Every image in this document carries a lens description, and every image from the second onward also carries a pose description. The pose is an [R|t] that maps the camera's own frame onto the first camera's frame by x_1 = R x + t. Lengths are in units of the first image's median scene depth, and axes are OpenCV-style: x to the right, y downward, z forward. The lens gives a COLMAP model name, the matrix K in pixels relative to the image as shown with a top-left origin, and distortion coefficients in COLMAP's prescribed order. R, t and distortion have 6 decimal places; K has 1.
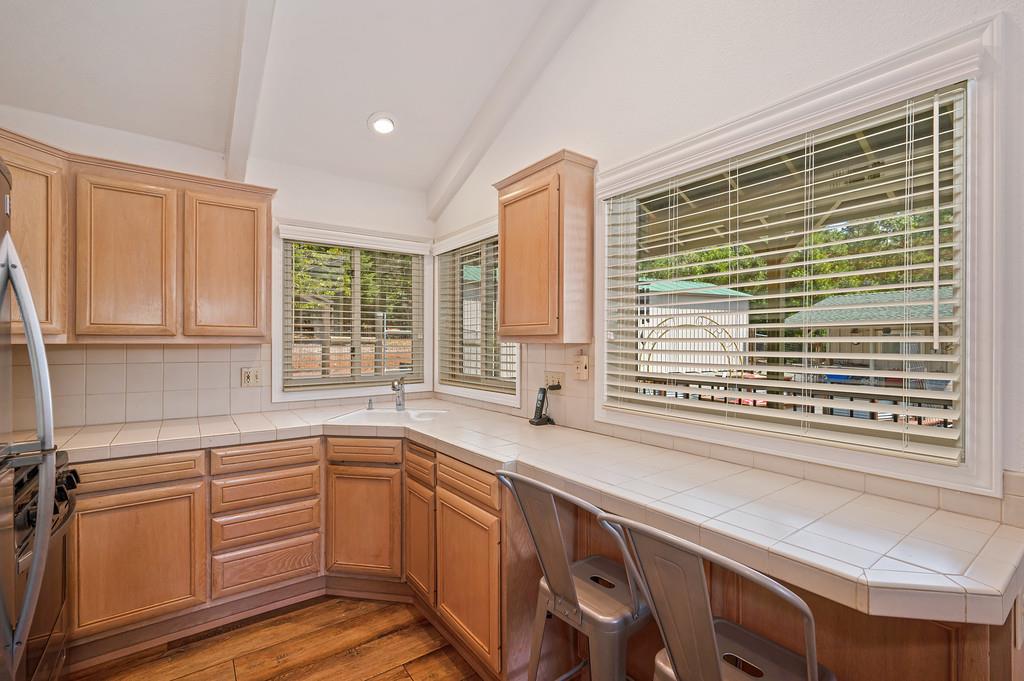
lens RADIAL K [[462.2, 0, 516.5], [0, 462.2, 341.1], [0, 0, 1]] dist [-0.003674, 0.001175]
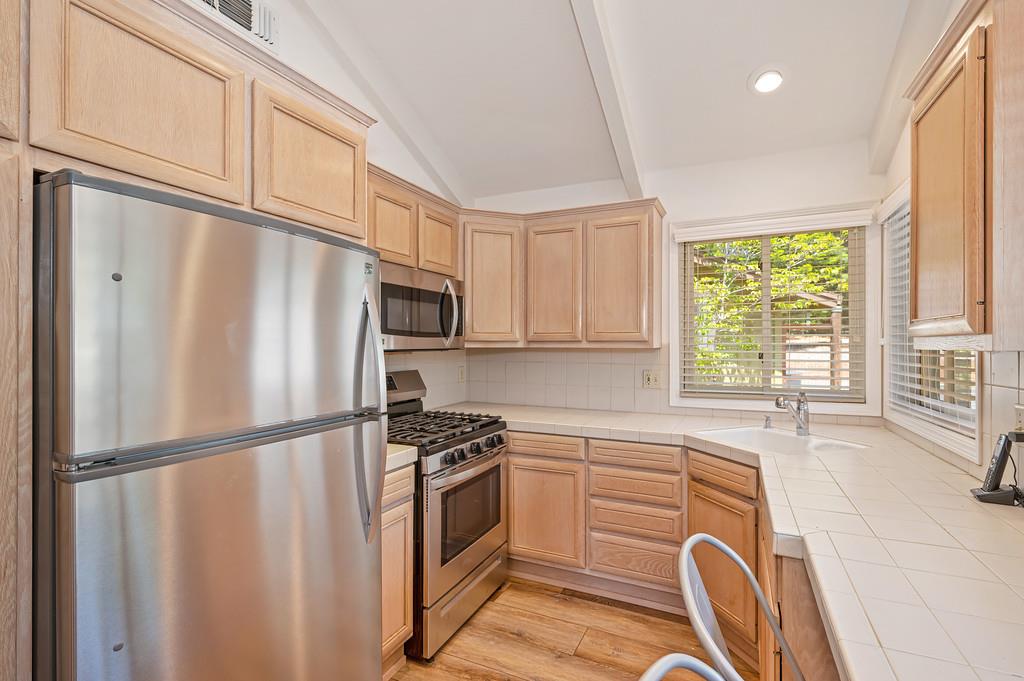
lens RADIAL K [[471.9, 0, 513.2], [0, 471.9, 344.0], [0, 0, 1]] dist [0.002155, -0.000505]
pose [[0.469486, -0.002512, -0.882936, 0.278110], [0.000516, 0.999997, -0.002570, -0.001770], [0.882940, 0.000751, 0.469486, 0.252594]]
